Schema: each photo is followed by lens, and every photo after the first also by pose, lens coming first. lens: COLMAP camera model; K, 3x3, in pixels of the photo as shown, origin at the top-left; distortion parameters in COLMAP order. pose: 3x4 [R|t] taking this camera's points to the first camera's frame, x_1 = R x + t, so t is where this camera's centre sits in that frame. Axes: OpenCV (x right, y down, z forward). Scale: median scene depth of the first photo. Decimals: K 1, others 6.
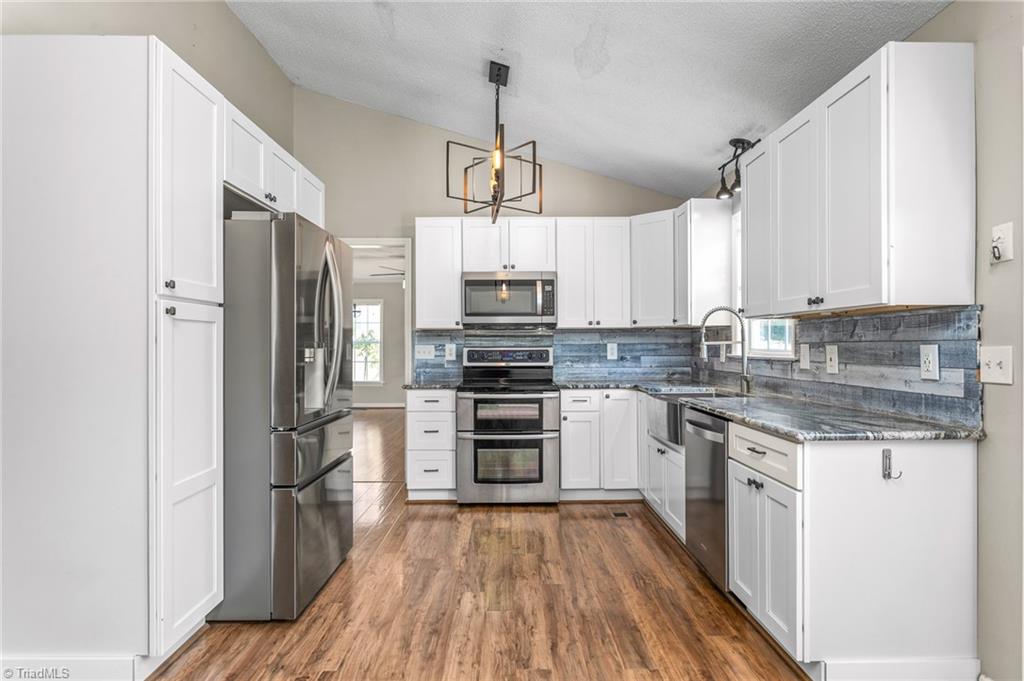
lens RADIAL K [[581.6, 0, 513.3], [0, 581.6, 345.6], [0, 0, 1]] dist [-0.009269, 0.000307]
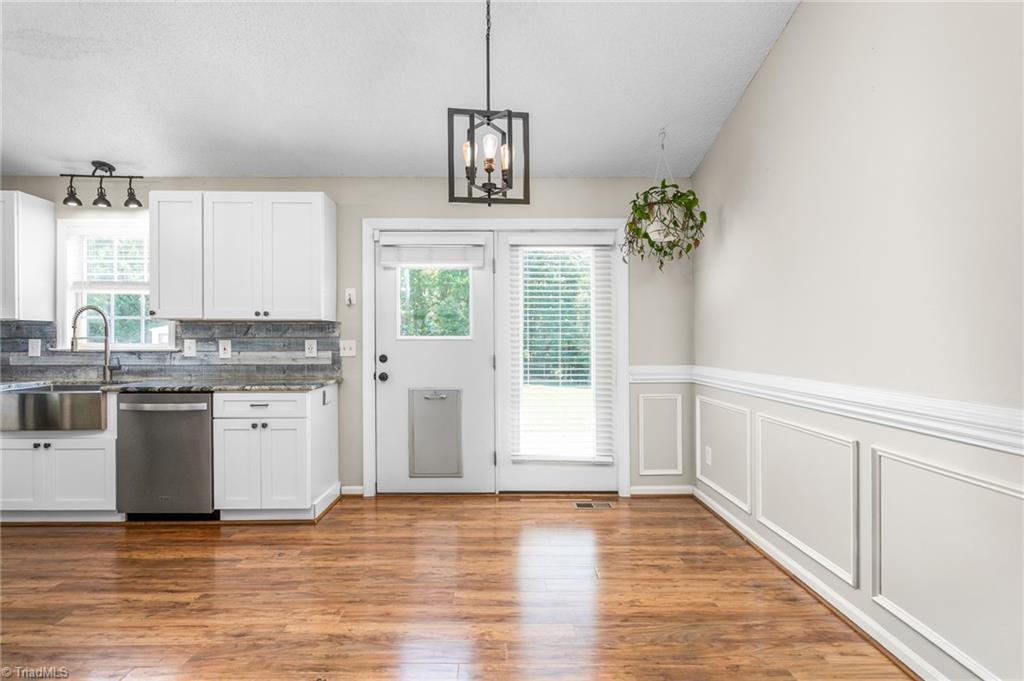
lens RADIAL K [[494.5, 0, 502.0], [0, 494.5, 341.6], [0, 0, 1]] dist [-0.008235, 0.005669]
pose [[0.004264, -0.005428, 0.999976, -0.745463], [0.000484, 0.999985, 0.005426, -0.003477], [-0.999991, 0.000461, 0.004267, 0.244021]]
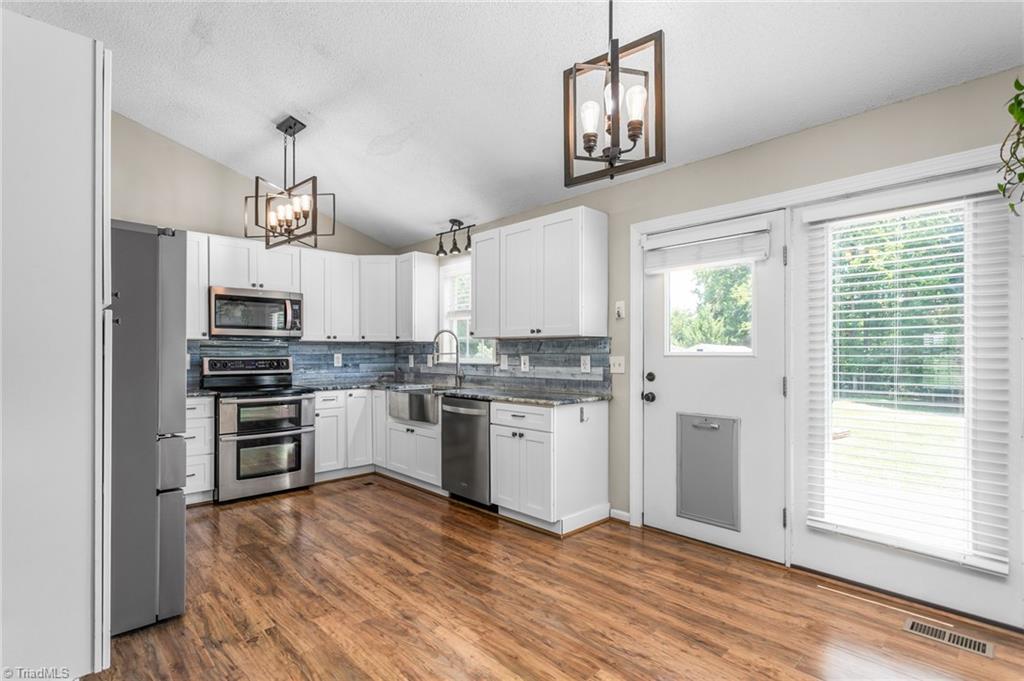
lens RADIAL K [[494.5, 0, 522.6], [0, 494.5, 354.9], [0, 0, 1]] dist [-0.008235, 0.005669]
pose [[0.724344, 0.001314, 0.689437, -0.468336], [-0.001329, 0.999999, -0.000510, -0.002125], [-0.689437, -0.000547, 0.724345, -0.072291]]
